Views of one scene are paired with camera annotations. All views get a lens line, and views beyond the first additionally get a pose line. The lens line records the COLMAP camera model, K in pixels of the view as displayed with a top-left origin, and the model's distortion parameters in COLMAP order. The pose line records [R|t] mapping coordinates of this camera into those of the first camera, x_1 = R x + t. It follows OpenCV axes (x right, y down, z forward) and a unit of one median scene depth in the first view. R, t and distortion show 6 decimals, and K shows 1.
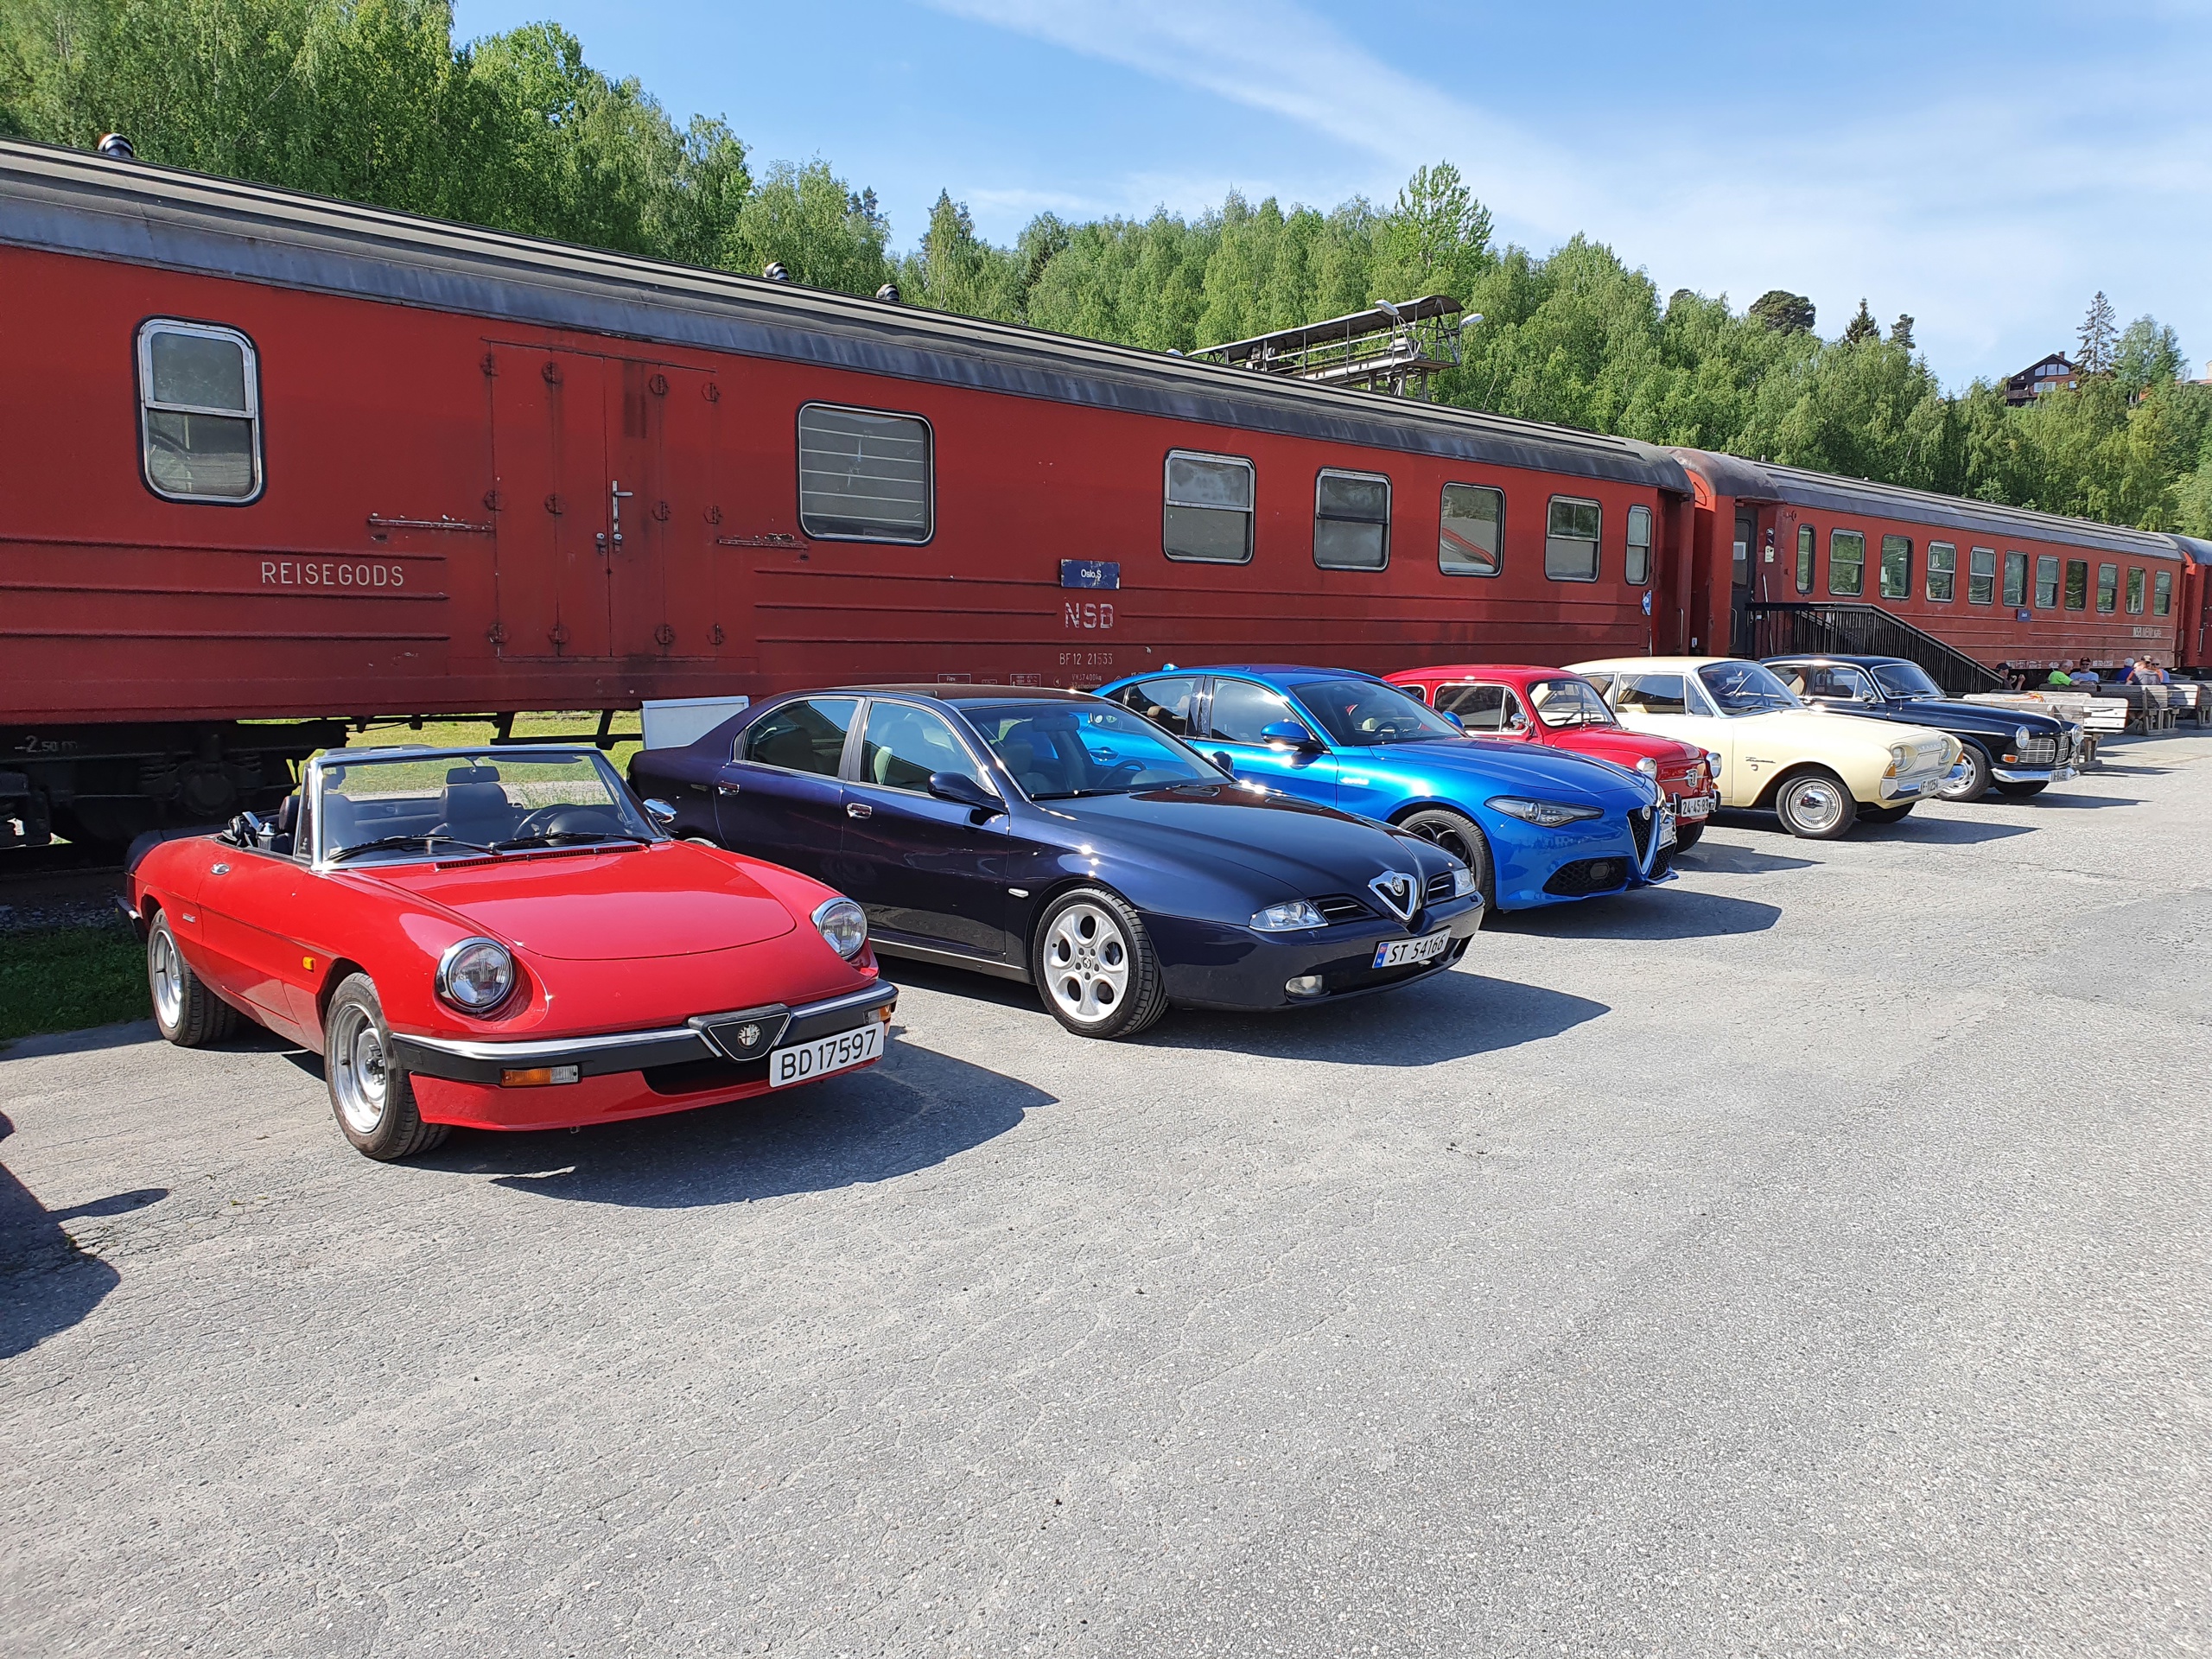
lens RADIAL K [[1670.6, 0, 1089.6], [0, 1670.6, 820.9], [0, 0, 1]] dist [0.017324, -0.011756]
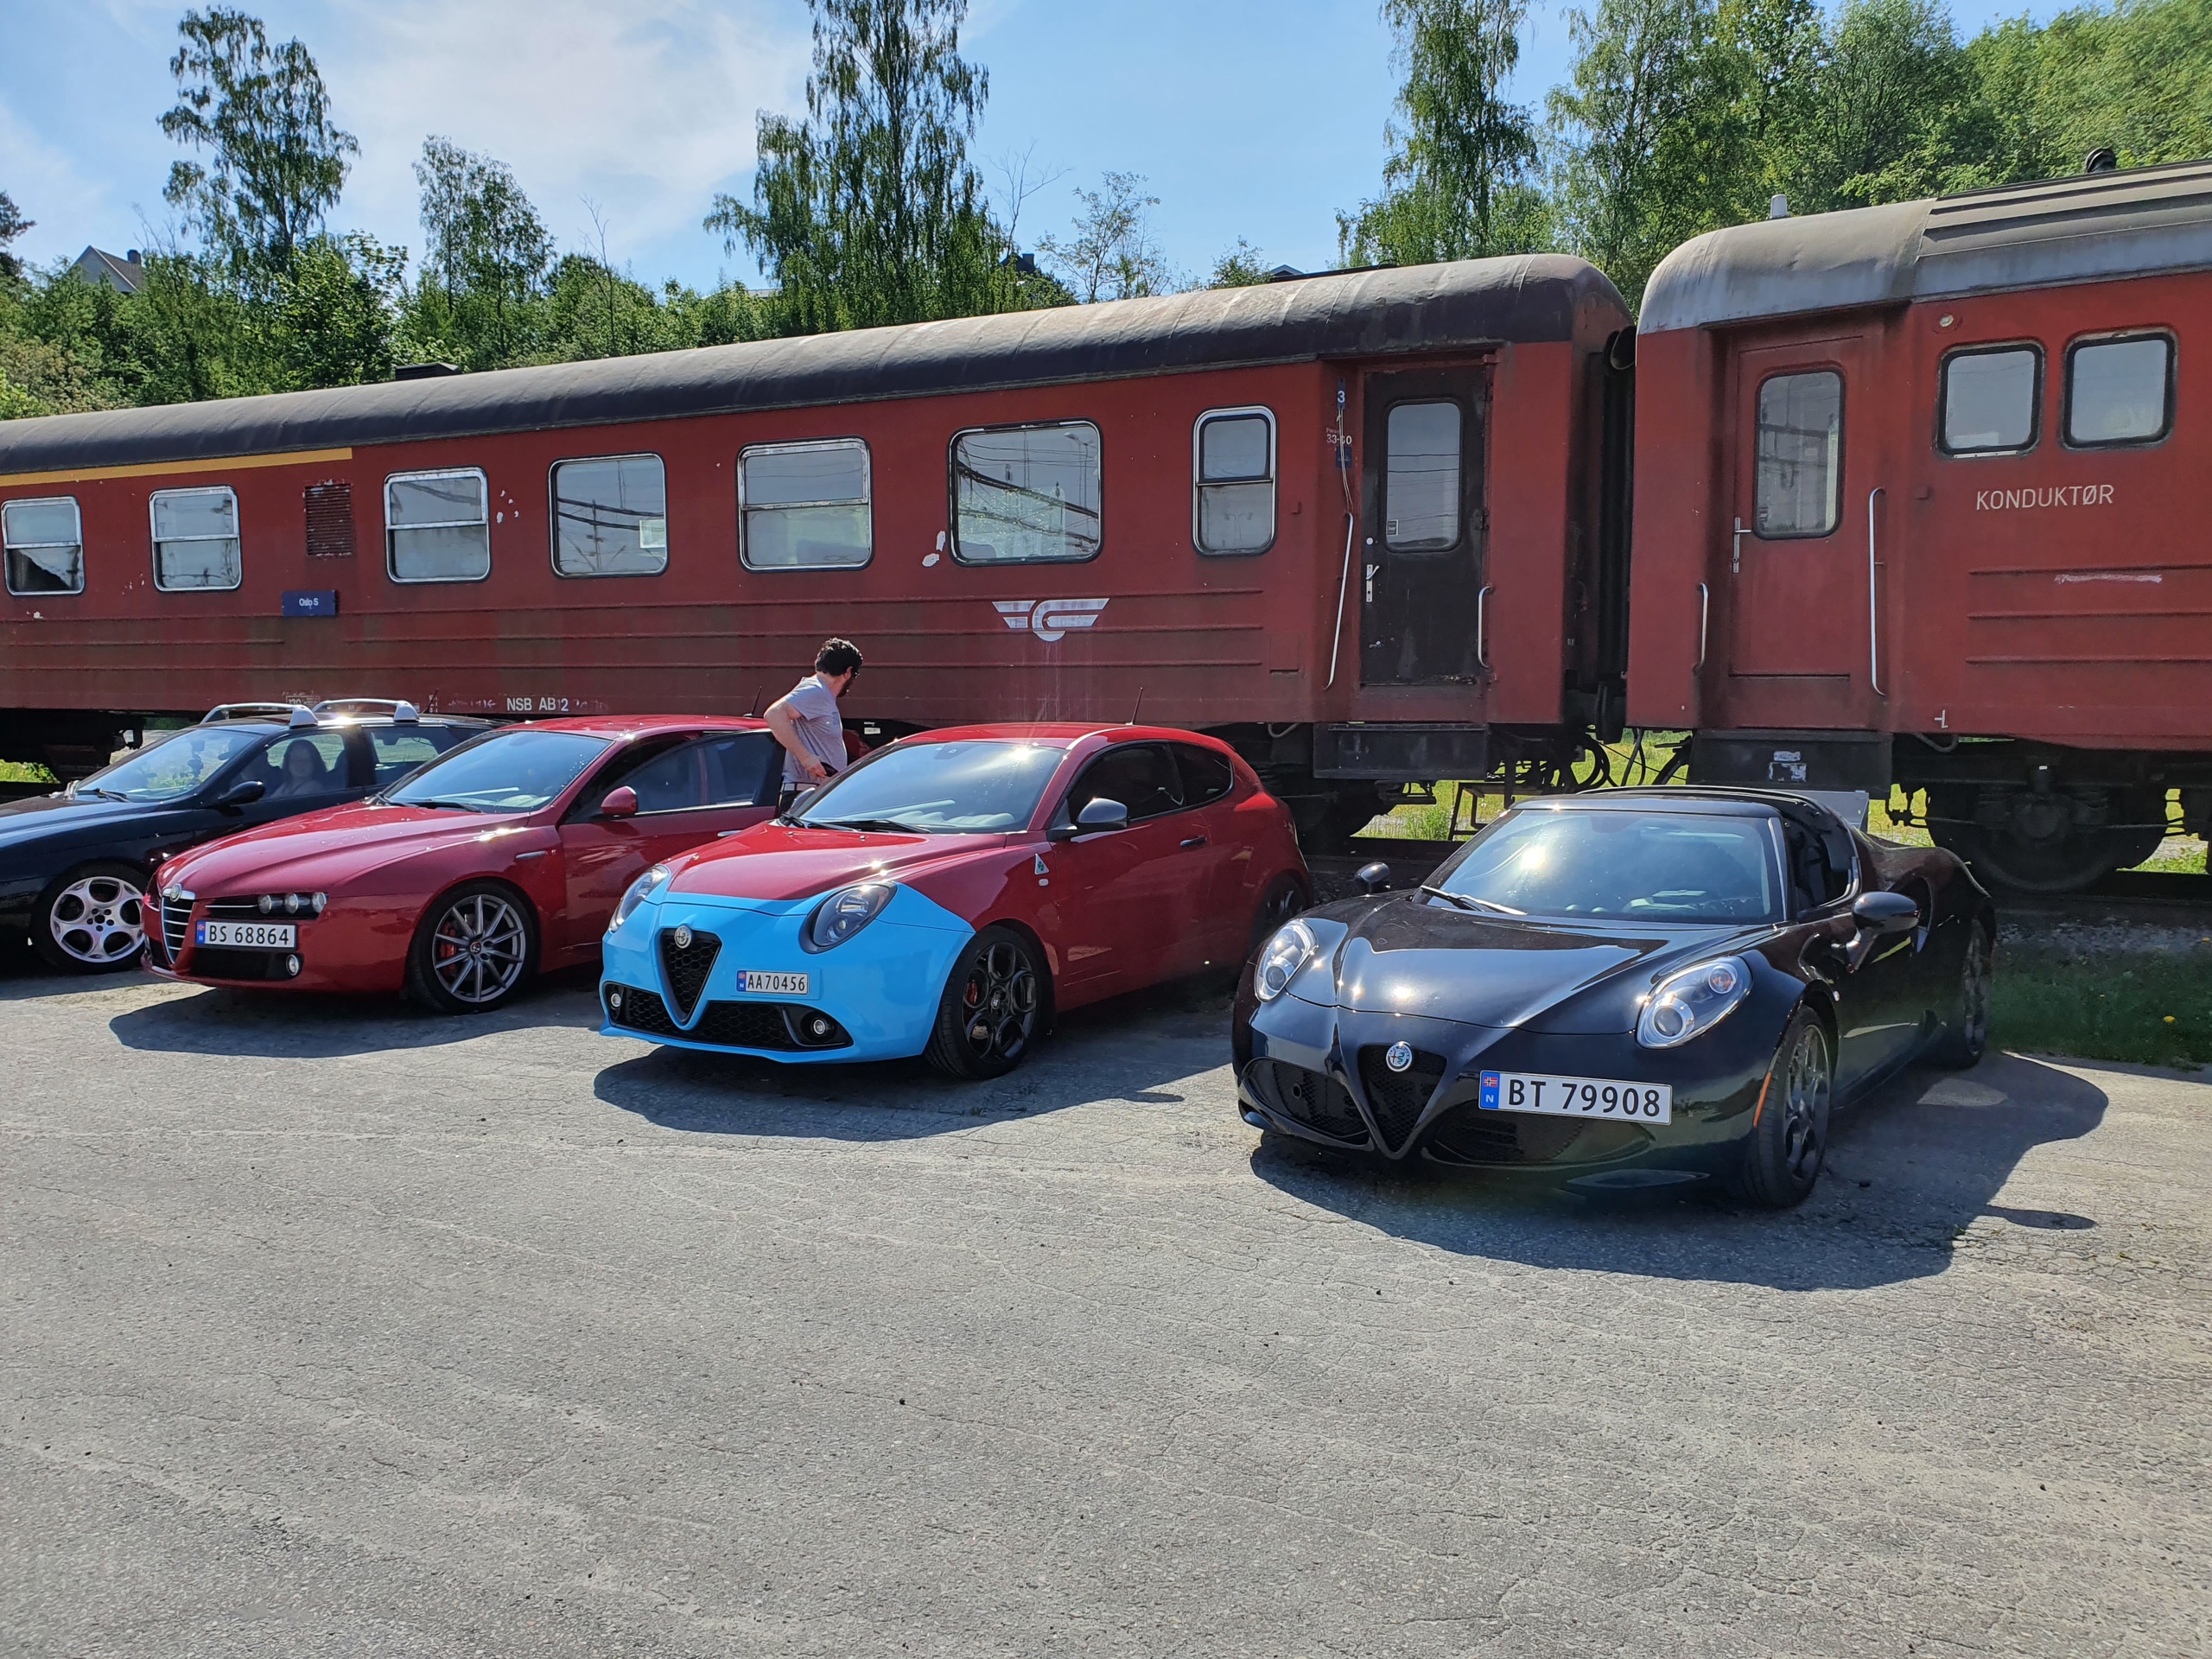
lens RADIAL K [[1670.6, 0, 1098.8], [0, 1670.6, 838.9], [0, 0, 1]] dist [0.017324, -0.011756]
pose [[0.243002, 0.099605, -0.964898, 0.260925], [-0.104954, 0.991574, 0.075927, -0.016279], [0.964331, 0.082820, 0.251408, 0.210684]]
